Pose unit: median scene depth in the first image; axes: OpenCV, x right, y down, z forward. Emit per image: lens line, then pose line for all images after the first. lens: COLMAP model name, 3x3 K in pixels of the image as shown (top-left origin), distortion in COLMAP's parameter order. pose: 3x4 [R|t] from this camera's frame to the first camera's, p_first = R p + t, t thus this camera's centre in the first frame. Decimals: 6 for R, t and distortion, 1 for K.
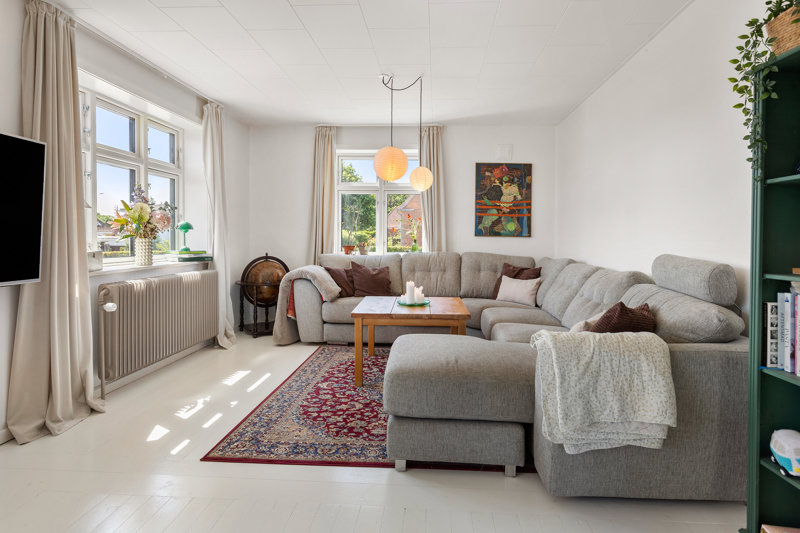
lens RADIAL K [[440.4, 0, 391.9], [0, 440.4, 247.9], [0, 0, 1]] dist [-0.005088, -0.001366]
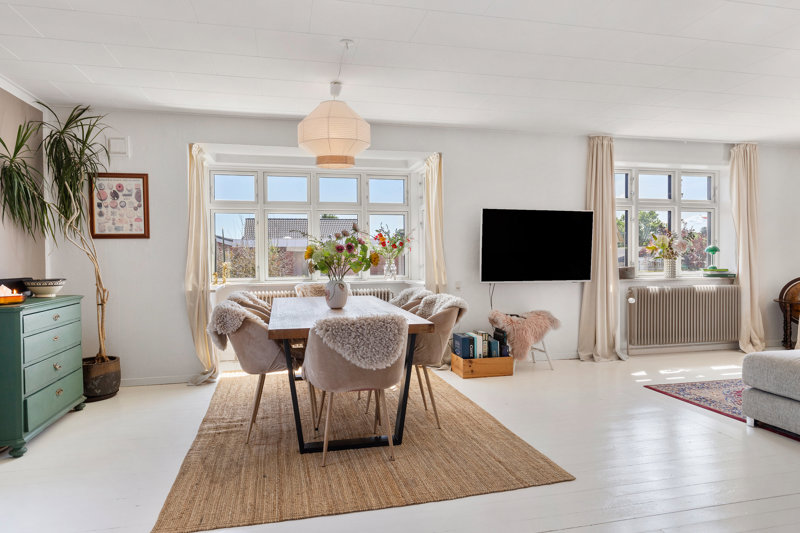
lens RADIAL K [[572.4, 0, 399.1], [0, 572.4, 262.3], [0, 0, 1]] dist [-0.004852, -0.001593]
pose [[0.293081, -0.007586, -0.956057, 0.807170], [-0.014559, 0.999817, -0.012397, 0.020596], [0.955977, 0.017553, 0.292917, -0.329879]]
